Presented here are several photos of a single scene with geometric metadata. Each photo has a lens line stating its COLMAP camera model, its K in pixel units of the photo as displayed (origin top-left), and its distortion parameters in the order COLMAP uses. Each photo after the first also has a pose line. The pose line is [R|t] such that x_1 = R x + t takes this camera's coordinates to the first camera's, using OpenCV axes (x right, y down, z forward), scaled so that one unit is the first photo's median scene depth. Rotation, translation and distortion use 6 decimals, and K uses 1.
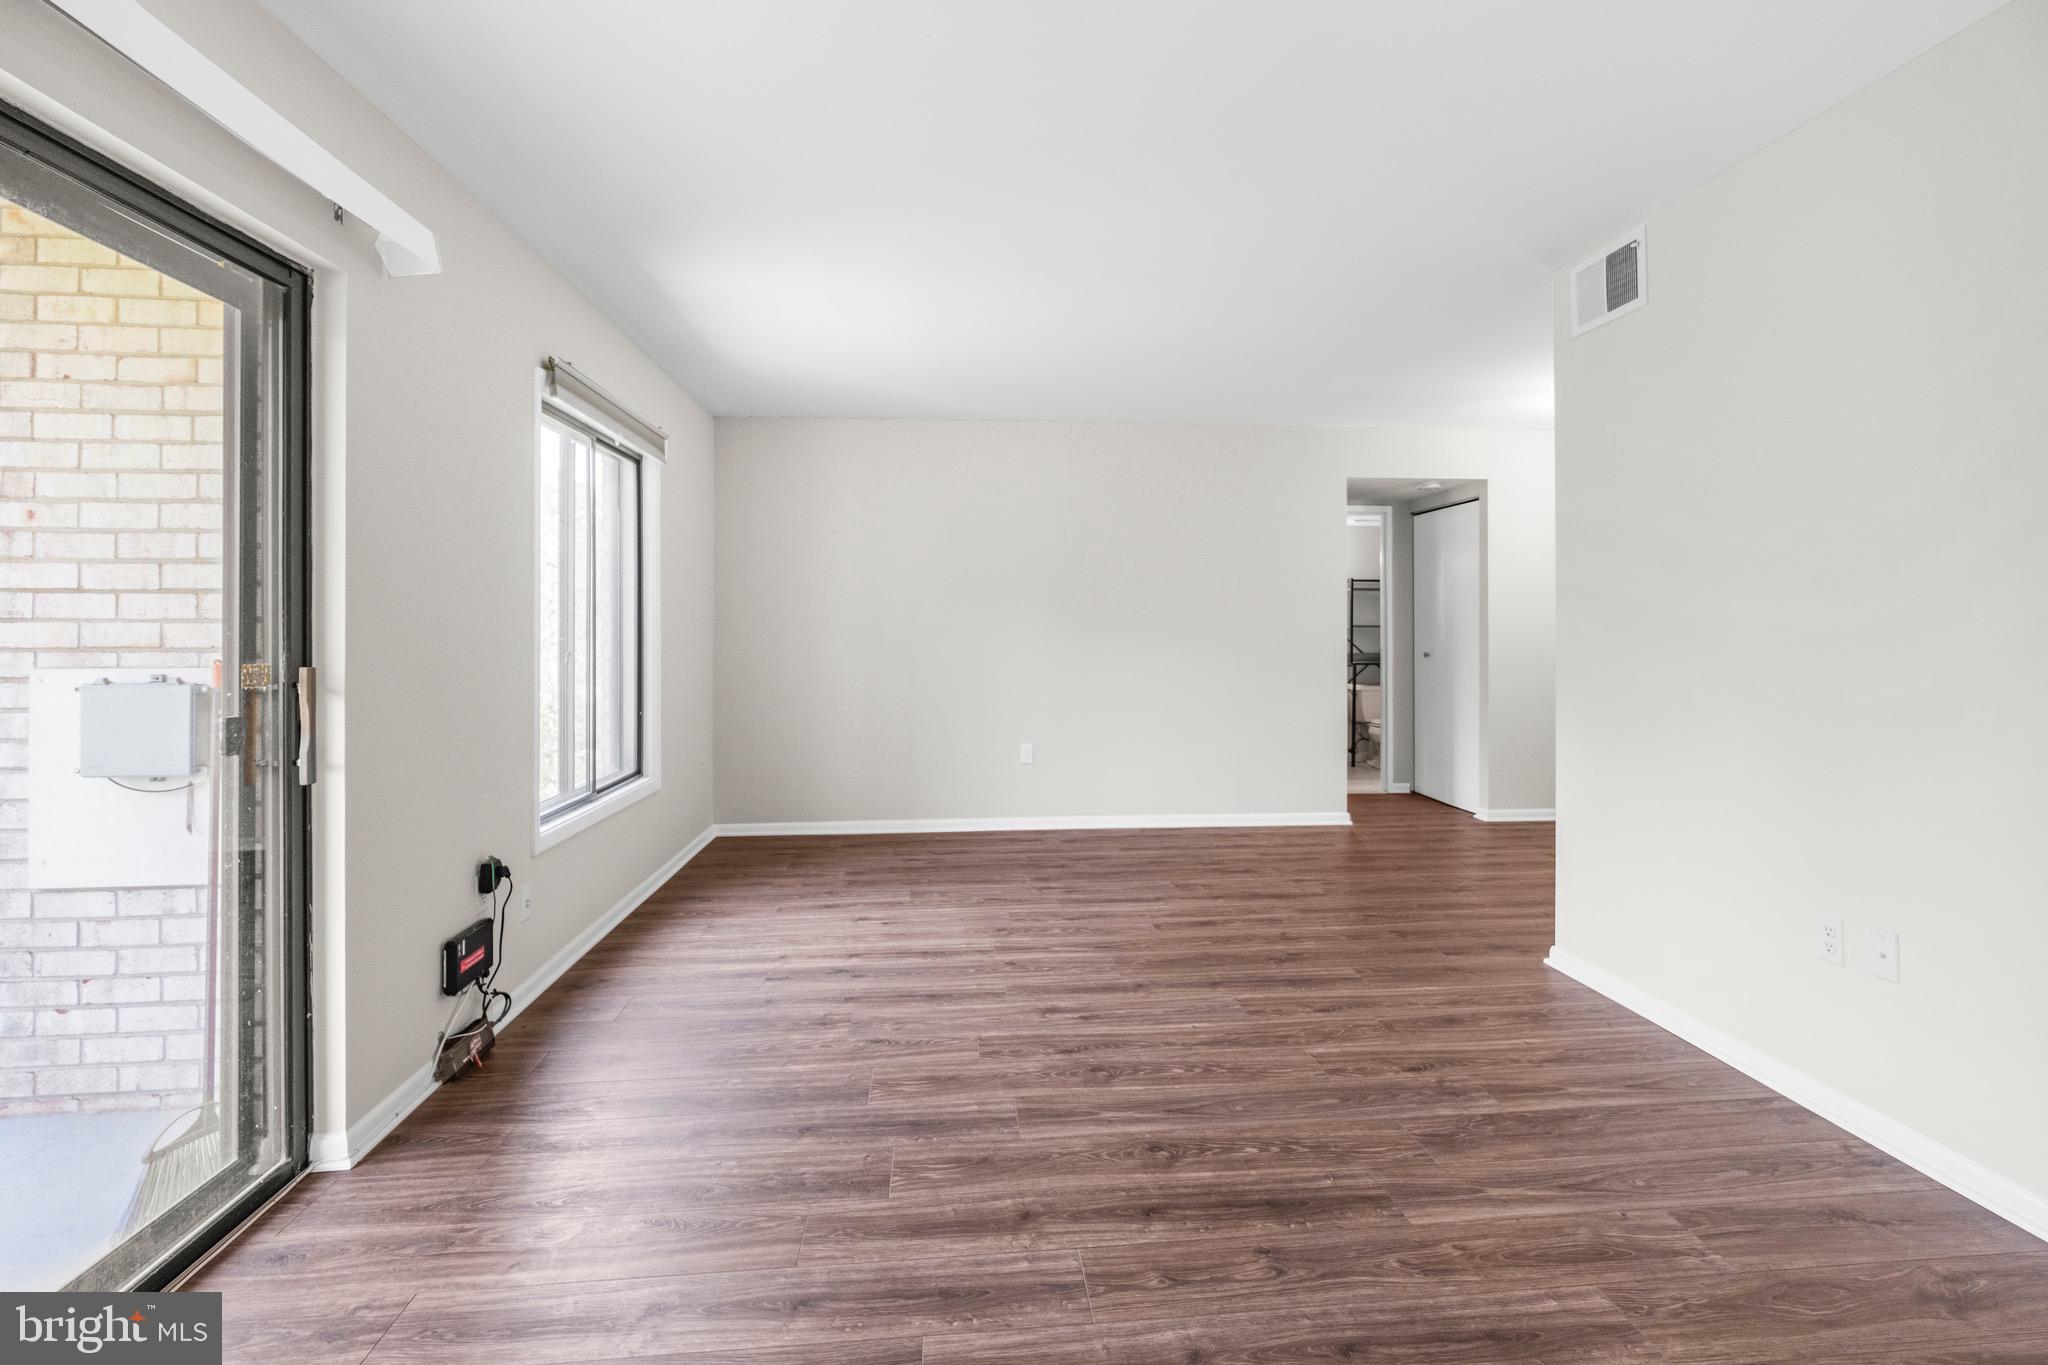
lens RADIAL K [[906.3, 0, 1030.4], [0, 906.3, 676.3], [0, 0, 1]] dist [-0.000064, -0.000074]
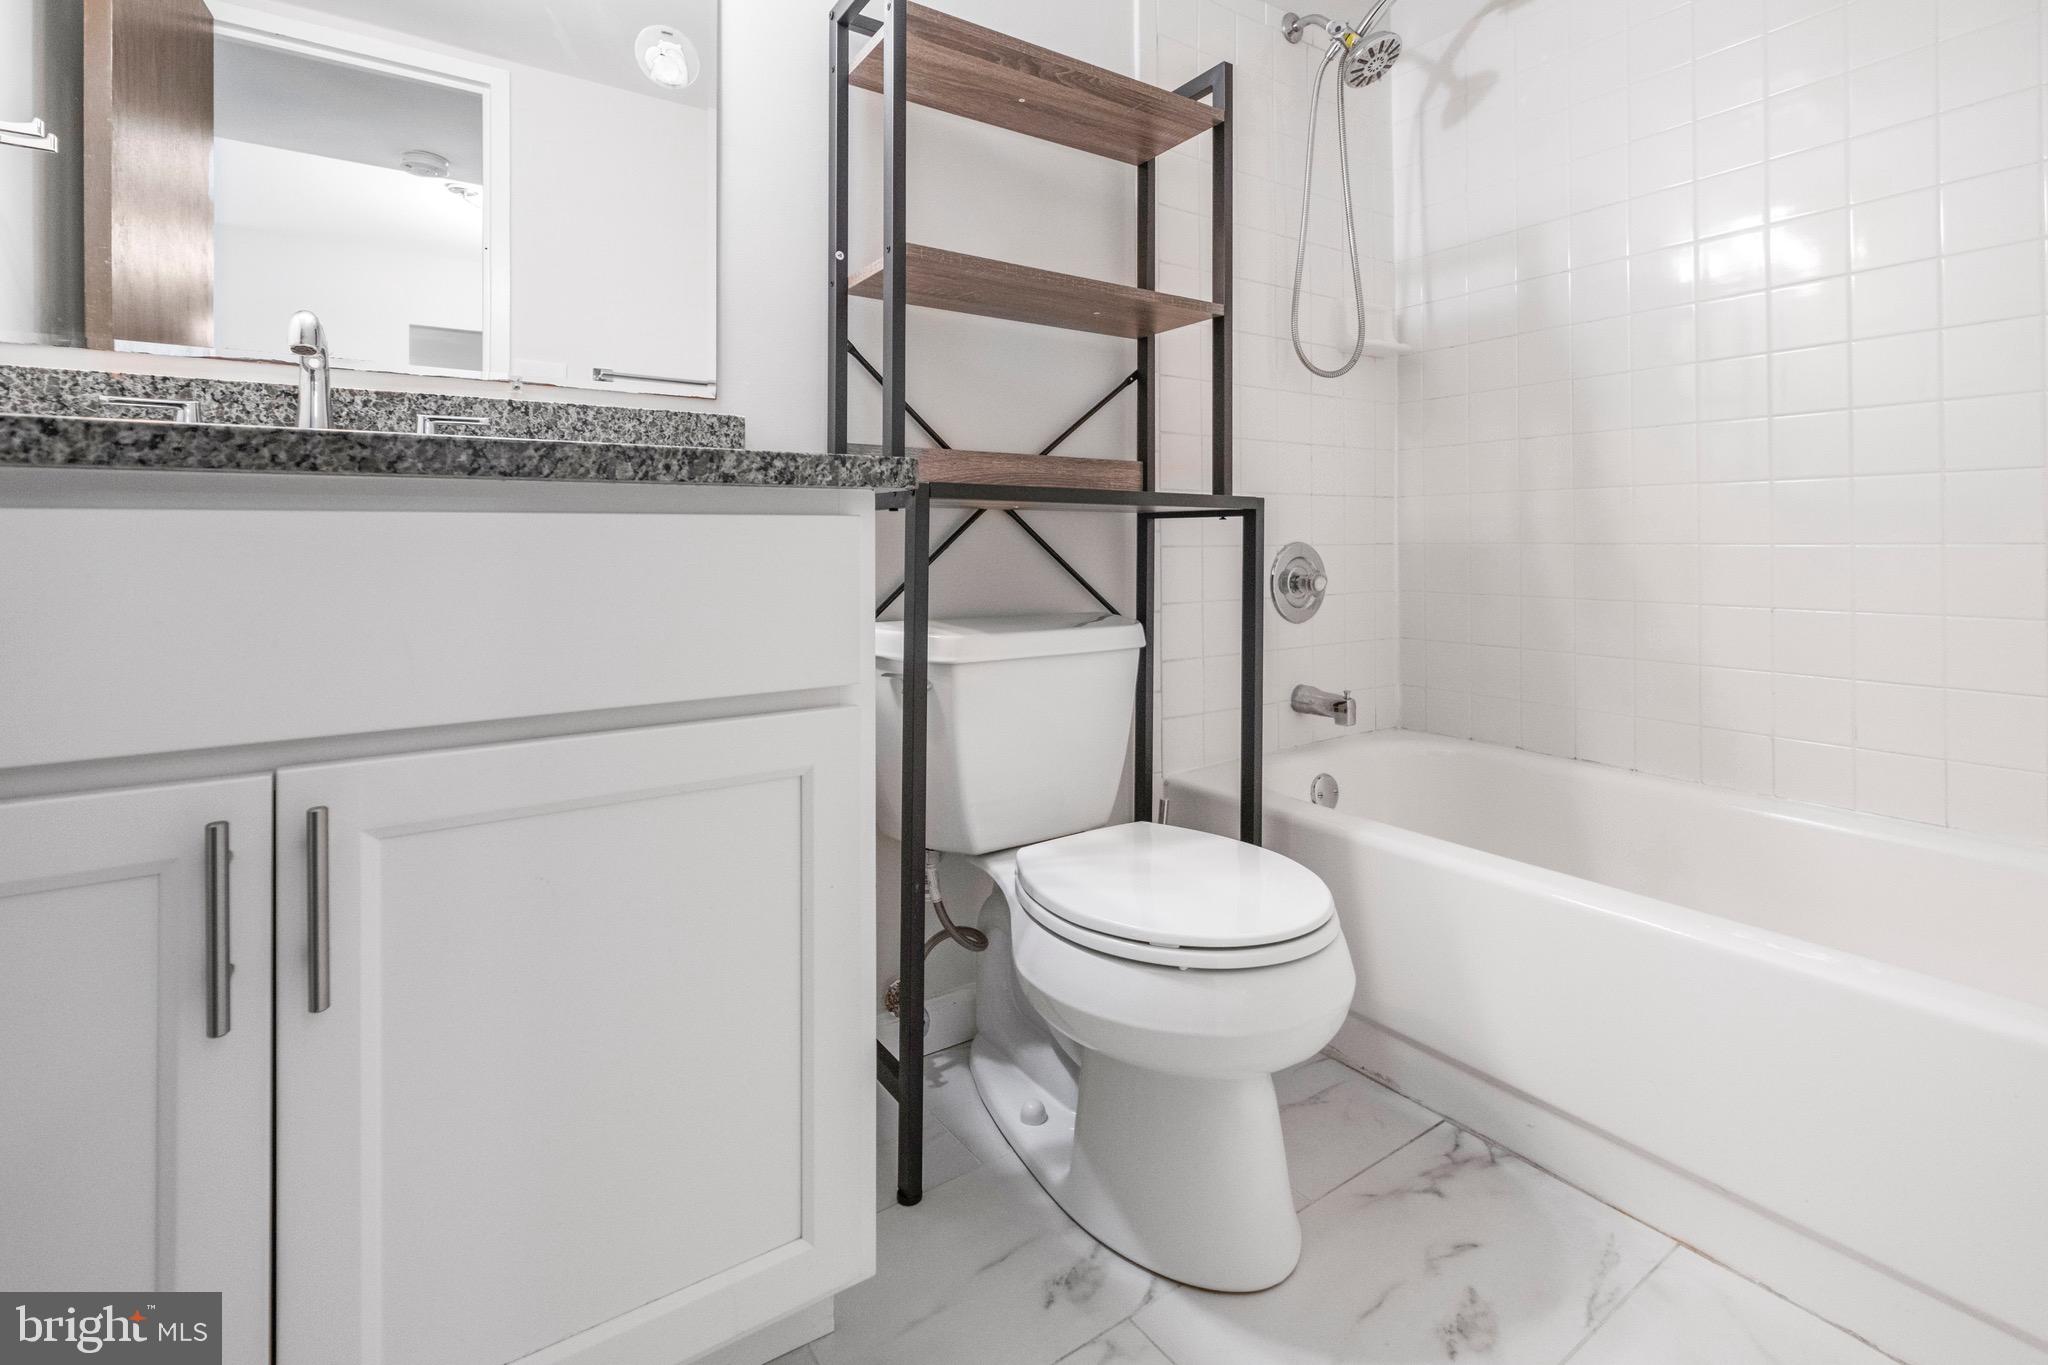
lens RADIAL K [[906.3, 0, 1023.3], [0, 906.3, 671.4], [0, 0, 1]] dist [-0.000064, -0.000074]
pose [[0.889473, -0.008383, 0.456911, 0.303737], [0.006281, 0.999962, 0.006119, 0.015957], [-0.456945, -0.002573, 0.889491, 0.855886]]
